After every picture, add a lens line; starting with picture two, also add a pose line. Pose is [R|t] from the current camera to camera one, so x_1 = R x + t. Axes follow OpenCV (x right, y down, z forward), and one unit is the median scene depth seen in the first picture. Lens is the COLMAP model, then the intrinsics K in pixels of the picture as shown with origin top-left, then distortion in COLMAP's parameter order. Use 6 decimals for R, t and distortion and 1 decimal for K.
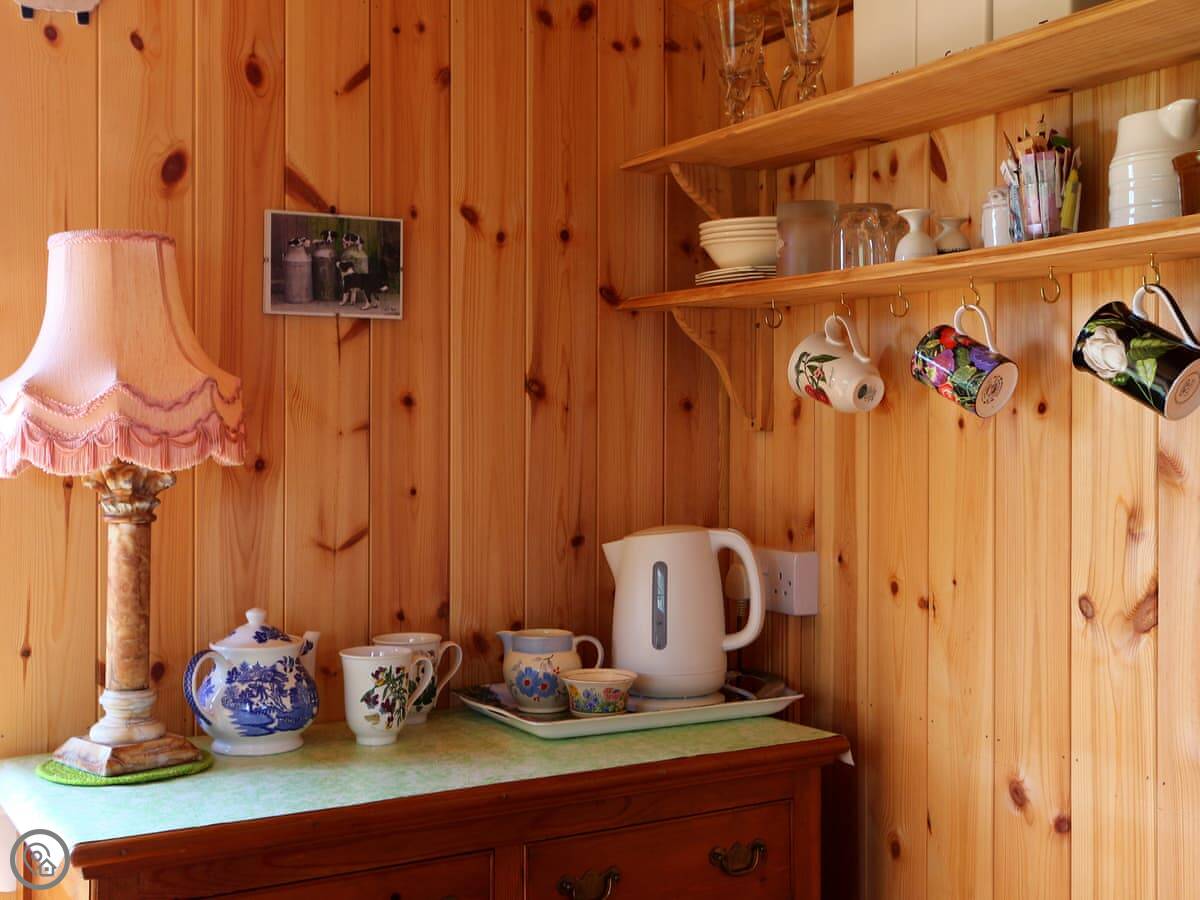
lens RADIAL K [[1381.3, 0, 578.7], [0, 1381.3, 411.0], [0, 0, 1]] dist [0.007157, 0.005247]
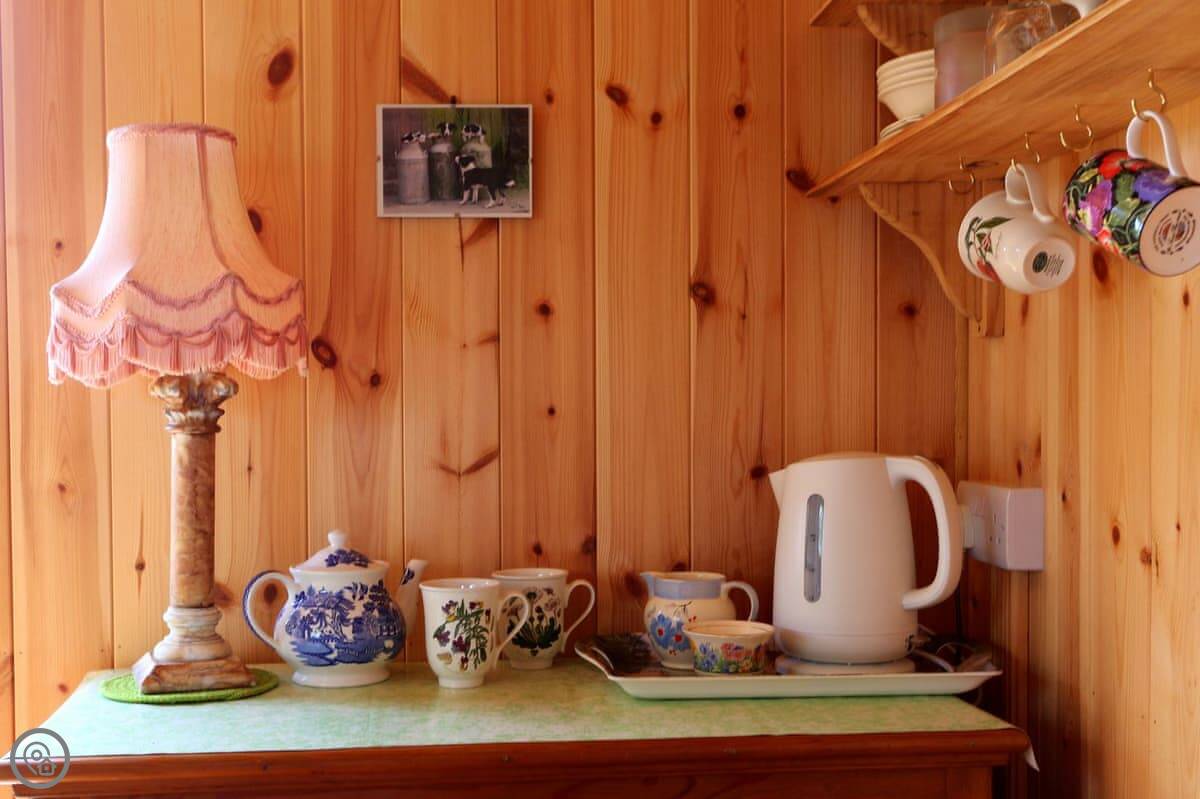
lens RADIAL K [[1291.6, 0, 562.0], [0, 1291.6, 414.1], [0, 0, 1]] dist [0.007024, 0.008480]
pose [[0.907817, -0.004707, -0.419341, 0.255653], [0.013230, 0.999761, 0.017421, 0.049733], [0.419159, -0.021363, 0.907662, 0.265942]]
